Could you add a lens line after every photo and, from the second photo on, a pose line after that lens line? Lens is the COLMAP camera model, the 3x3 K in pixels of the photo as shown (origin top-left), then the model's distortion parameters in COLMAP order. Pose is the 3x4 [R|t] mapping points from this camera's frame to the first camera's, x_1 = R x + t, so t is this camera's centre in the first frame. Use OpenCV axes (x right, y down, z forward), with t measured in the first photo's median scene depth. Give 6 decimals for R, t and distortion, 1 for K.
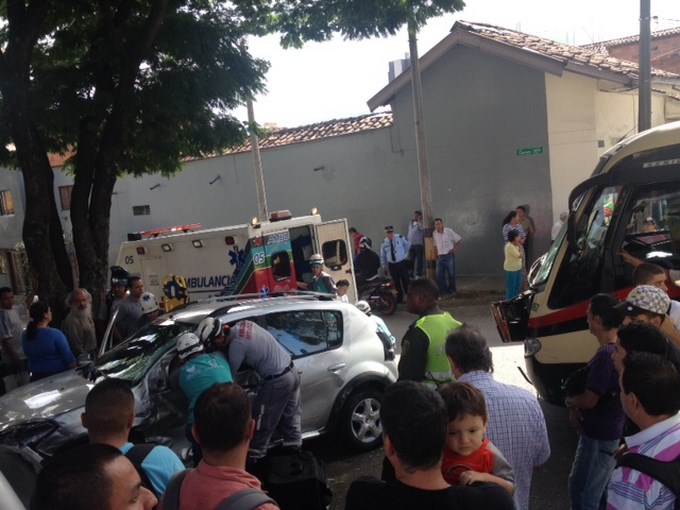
lens RADIAL K [[584.6, 0, 334.9], [0, 584.6, 256.2], [0, 0, 1]] dist [0.159787, -0.272218]
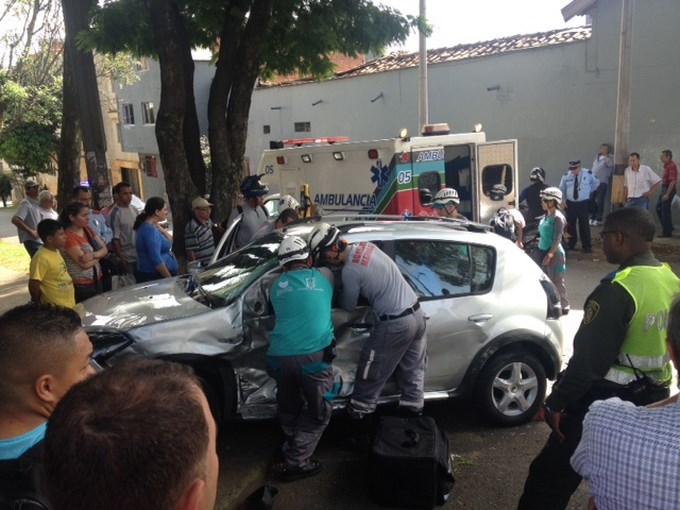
lens RADIAL K [[584.6, 0, 334.9], [0, 584.6, 256.2], [0, 0, 1]] dist [0.159787, -0.272218]
pose [[0.959908, 0.116702, -0.254869, 0.005676], [-0.086298, 0.988089, 0.127411, 0.016690], [0.266702, -0.100308, 0.958545, 0.137564]]
